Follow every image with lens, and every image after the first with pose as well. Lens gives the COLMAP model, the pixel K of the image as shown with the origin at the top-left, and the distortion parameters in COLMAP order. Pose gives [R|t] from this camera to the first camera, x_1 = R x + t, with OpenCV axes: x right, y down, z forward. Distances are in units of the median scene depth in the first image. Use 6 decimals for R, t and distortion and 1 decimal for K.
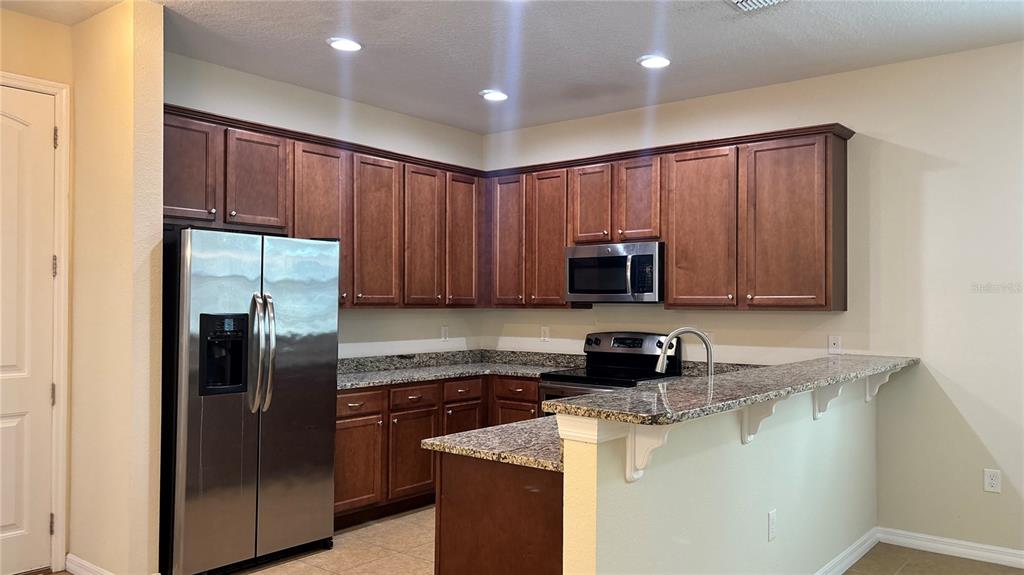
lens RADIAL K [[792.1, 0, 512.0], [0, 792.1, 287.5], [0, 0, 1]] dist [0.104603, -0.141988]
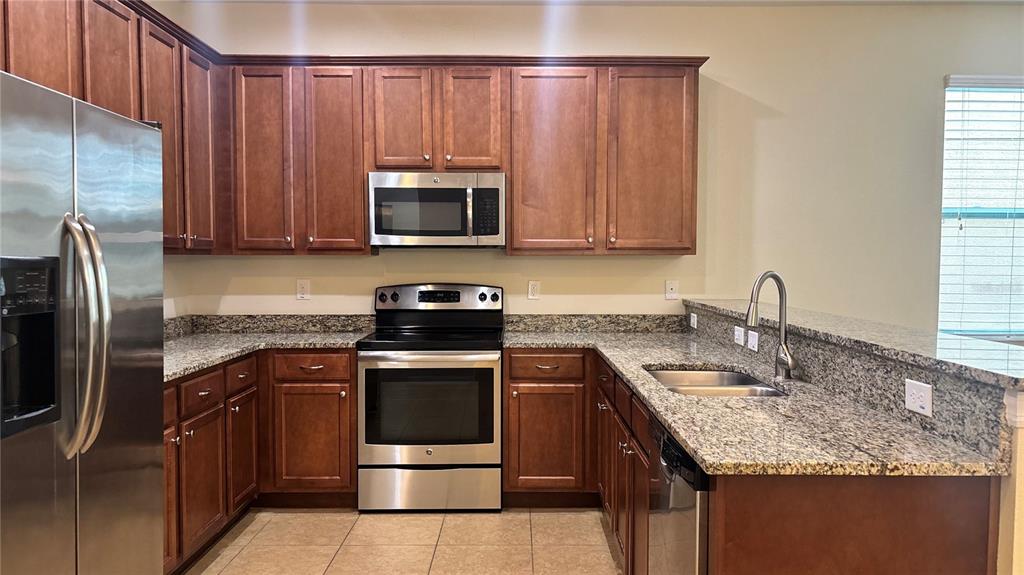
lens RADIAL K [[792.1, 0, 512.0], [0, 792.1, 287.5], [0, 0, 1]] dist [0.104603, -0.141988]
pose [[0.767971, -0.027066, 0.639912, -0.334947], [-0.010290, 0.998456, 0.054581, 0.016058], [-0.640402, -0.048501, 0.766507, 0.349412]]
